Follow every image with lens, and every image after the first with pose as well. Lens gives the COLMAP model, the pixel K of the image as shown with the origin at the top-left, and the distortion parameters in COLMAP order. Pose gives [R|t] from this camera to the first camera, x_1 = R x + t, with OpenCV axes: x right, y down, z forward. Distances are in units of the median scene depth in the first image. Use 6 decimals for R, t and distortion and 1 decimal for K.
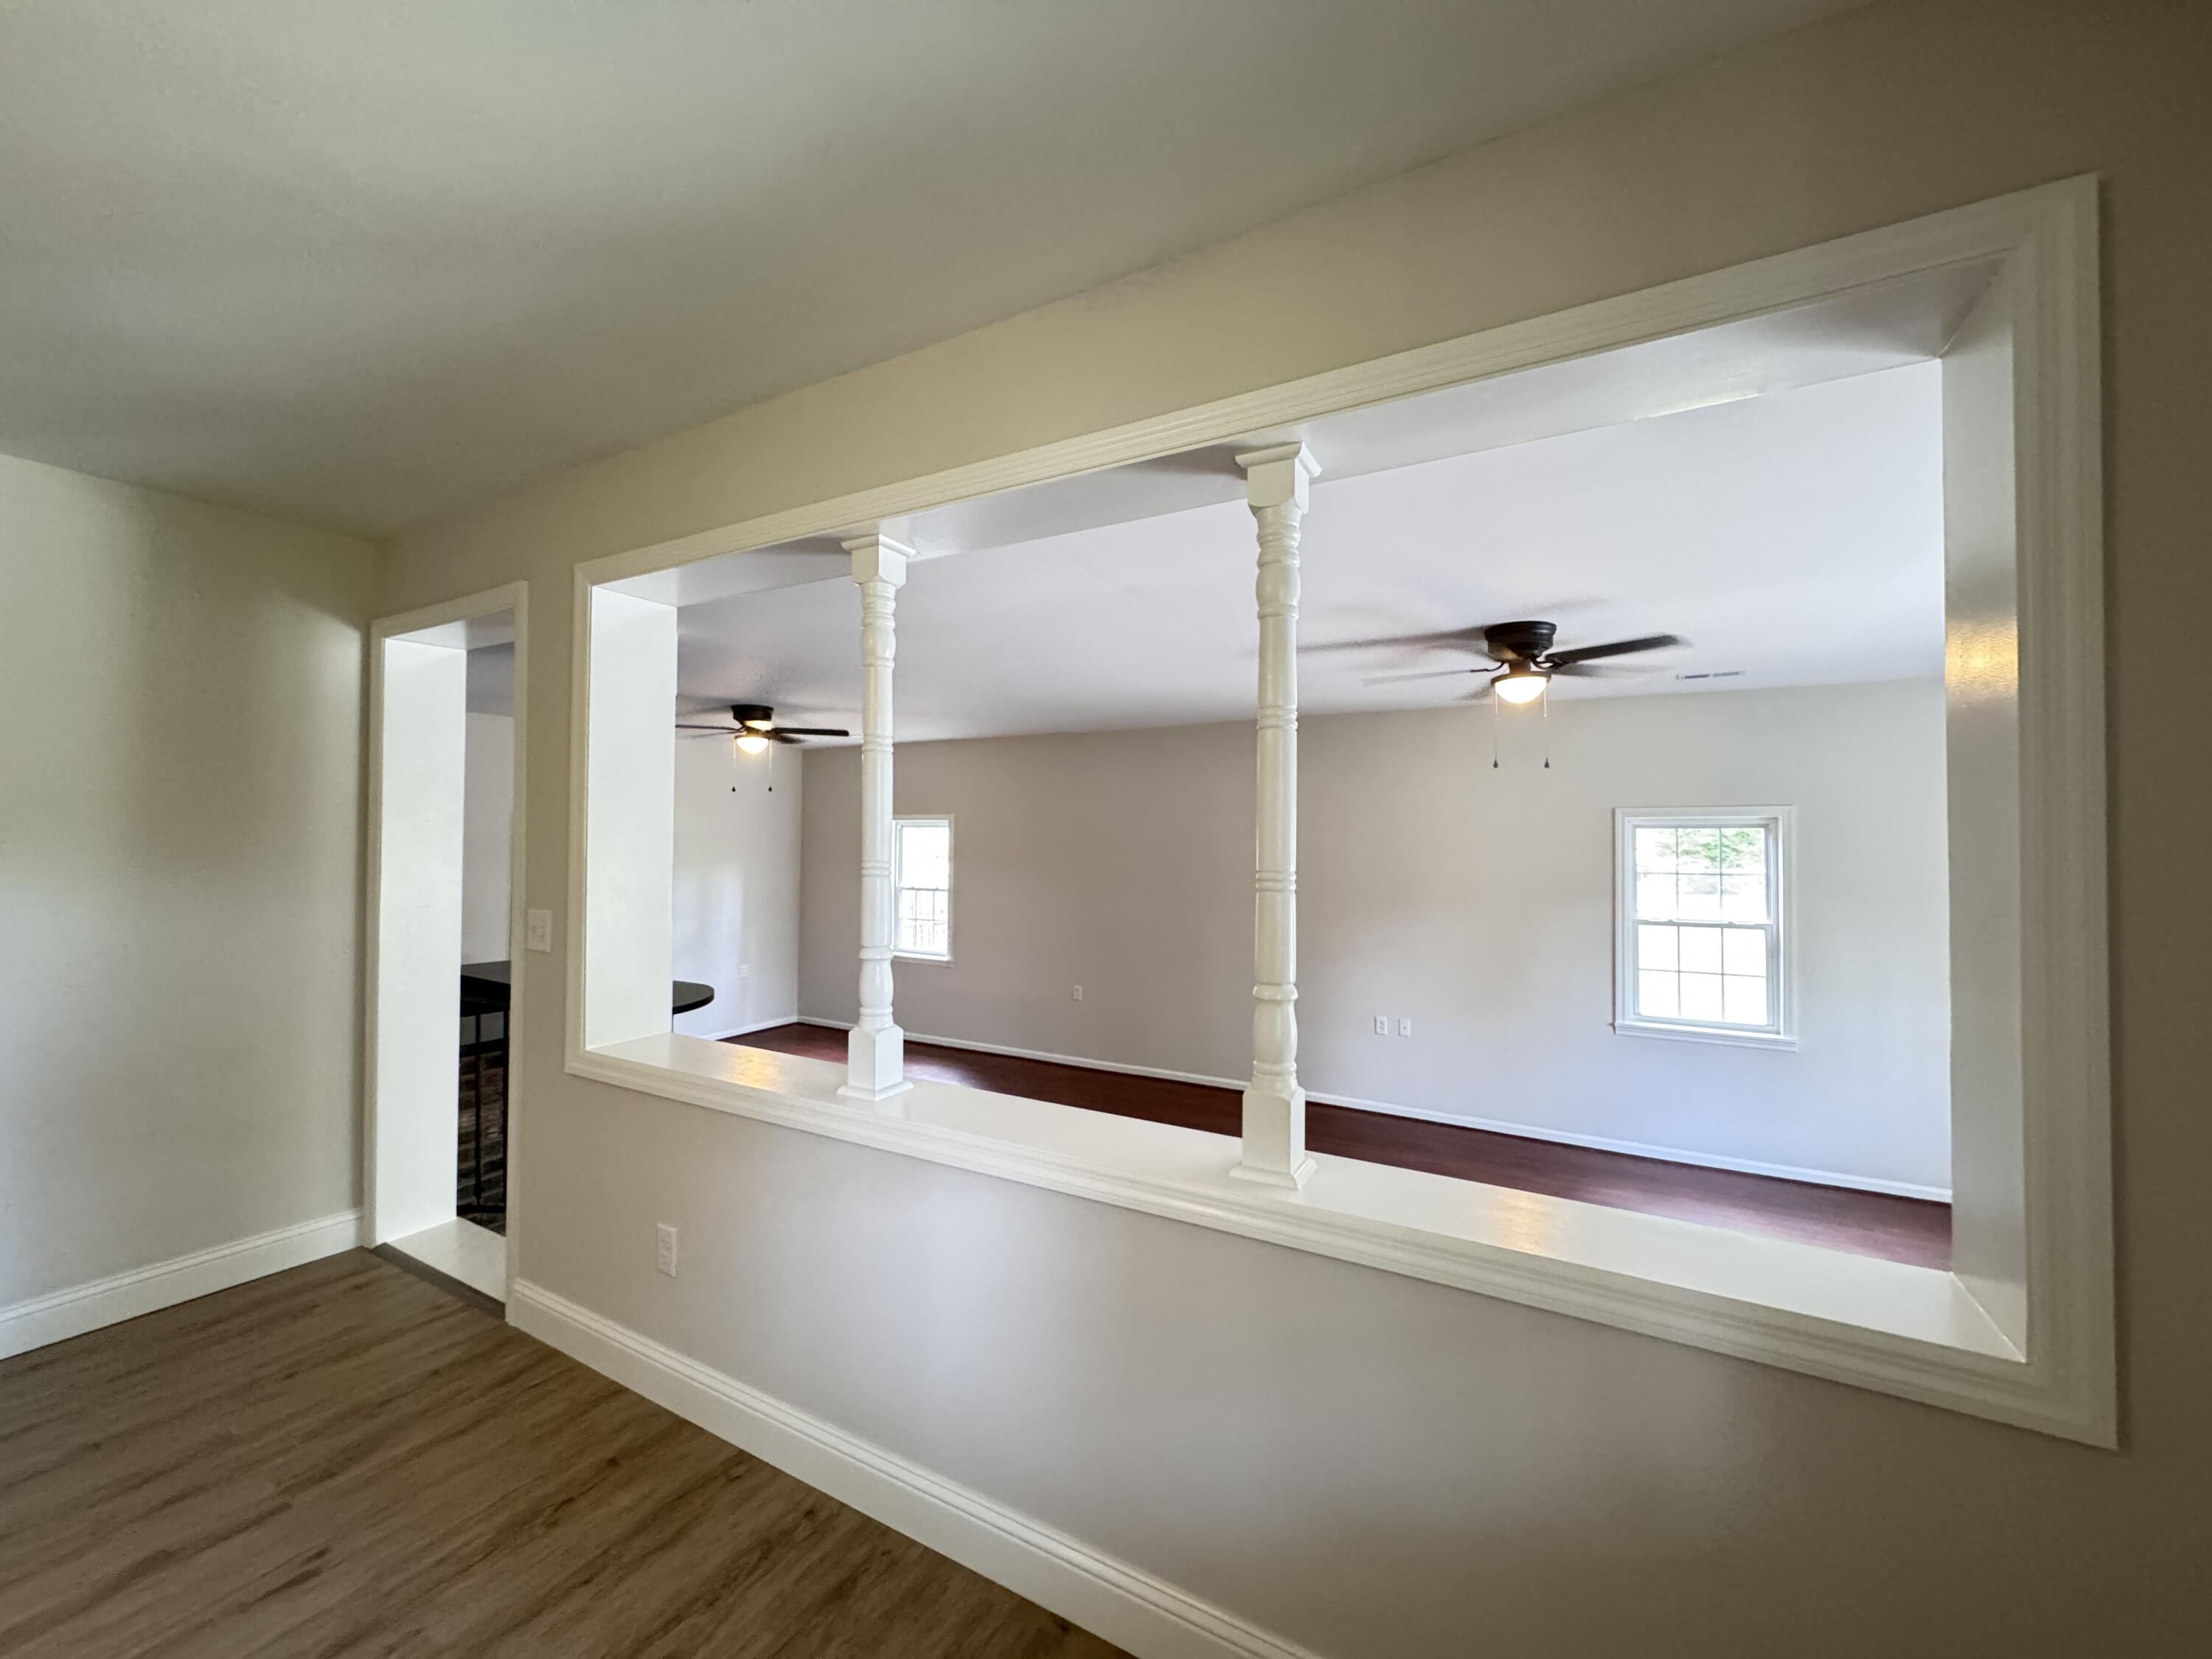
lens RADIAL K [[878.8, 0, 1105.2], [0, 878.8, 829.4], [0, 0, 1]] dist [-0.001820, 0.000126]
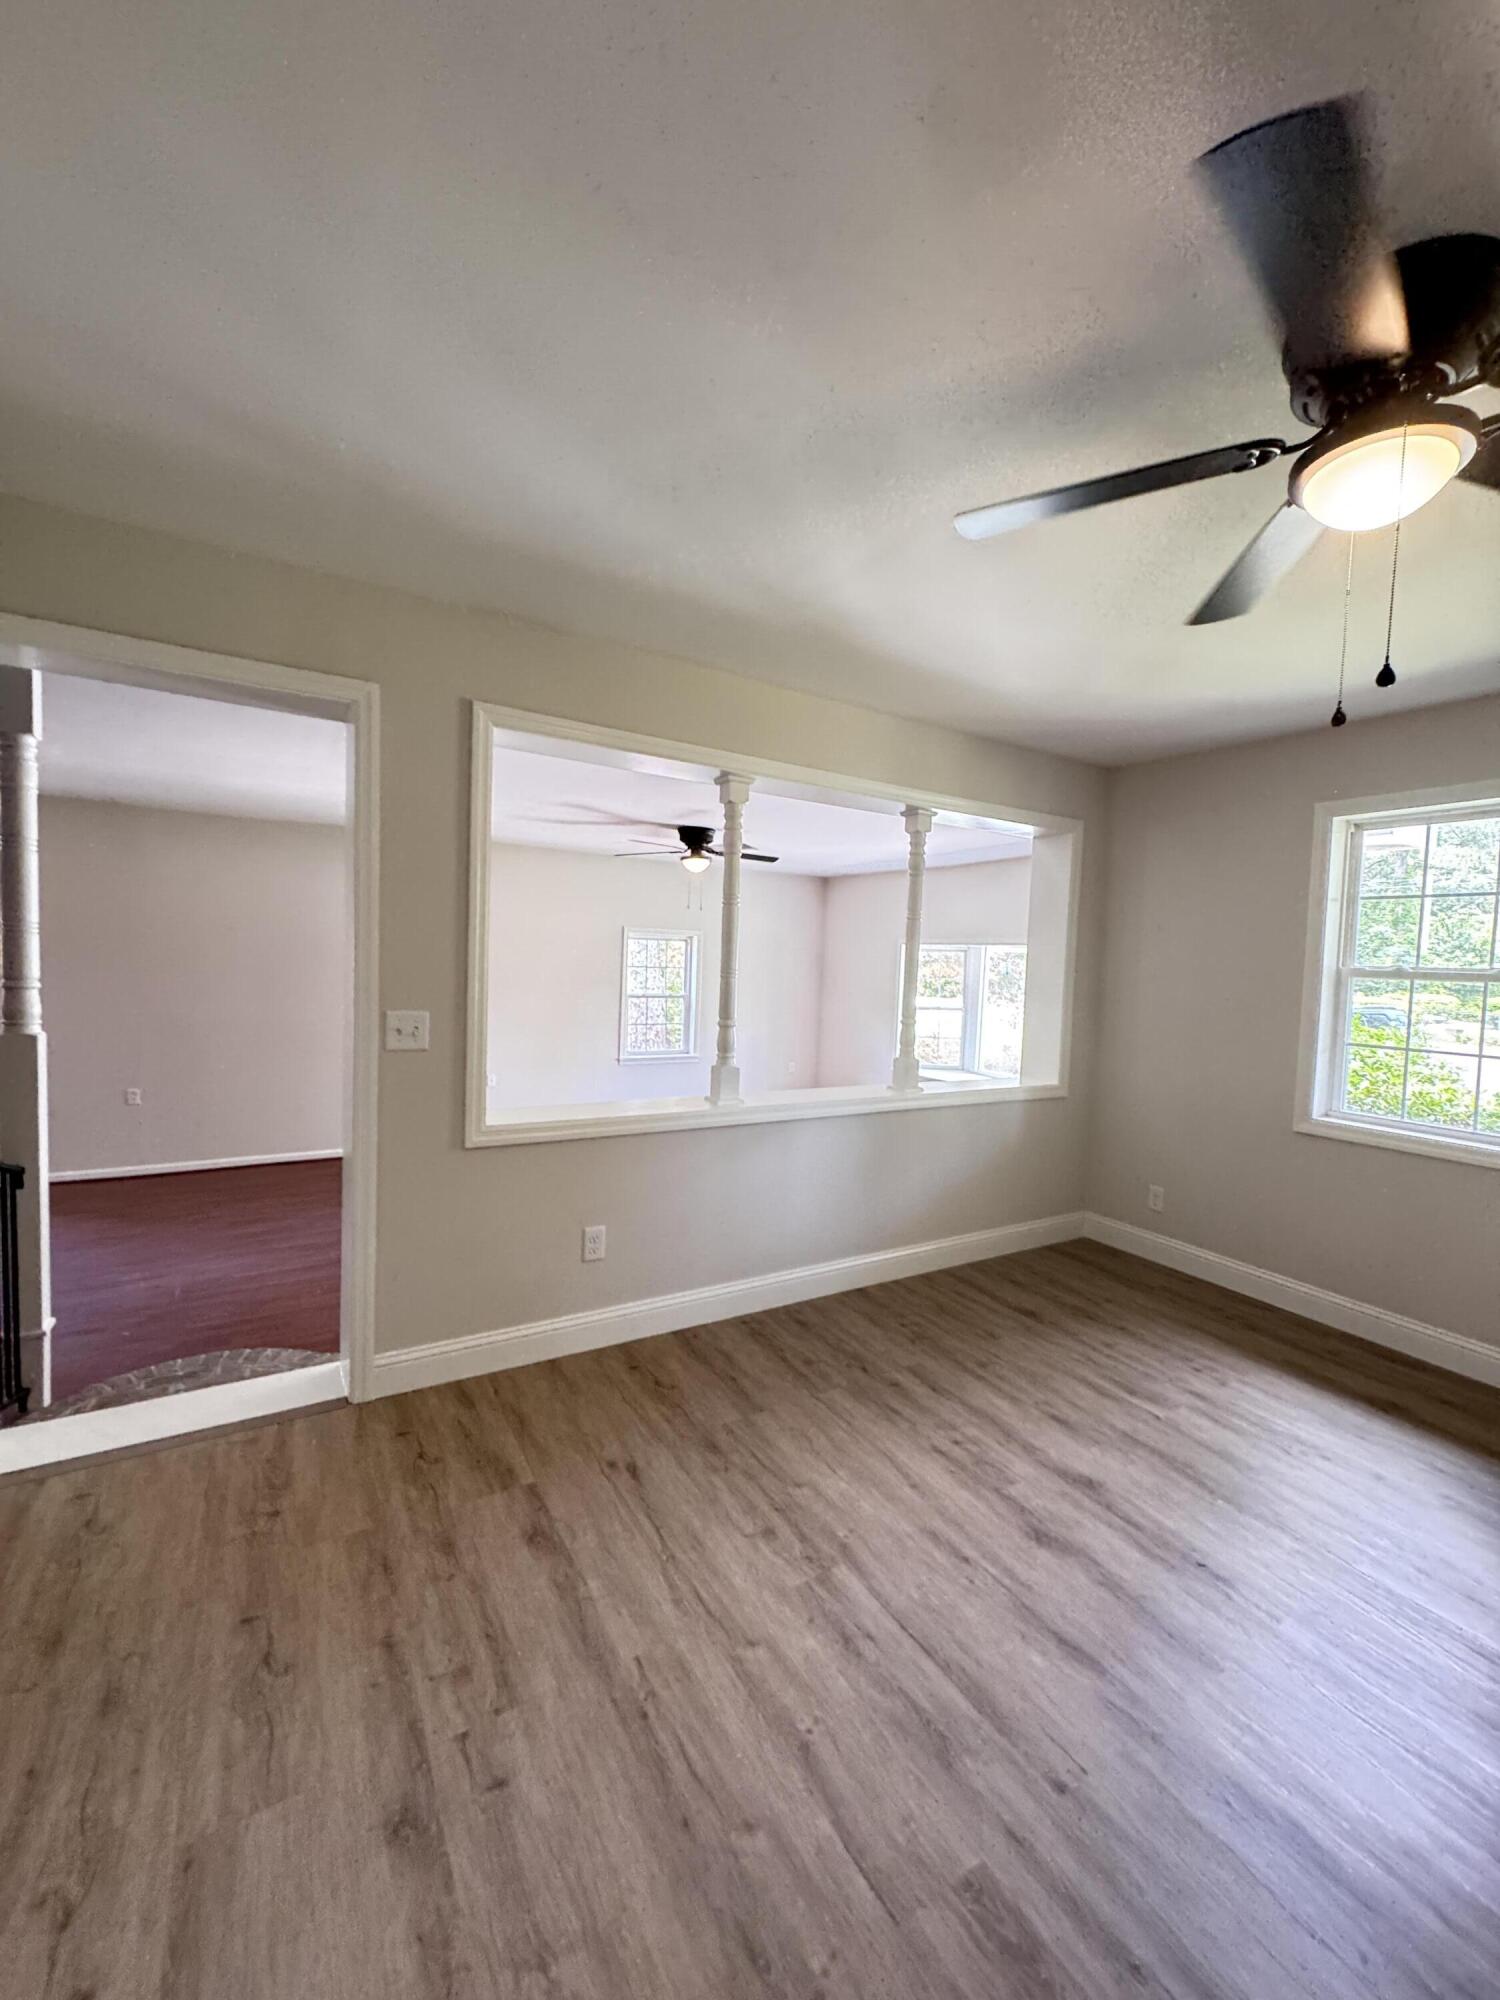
lens RADIAL K [[794.6, 0, 752.8], [0, 794.6, 999.4], [0, 0, 1]] dist [-0.001820, 0.000126]
pose [[0.485568, -0.036628, 0.873431, -1.164629], [-0.051430, 0.996194, 0.070368, -0.010580], [-0.872685, -0.079089, 0.481836, 0.154446]]
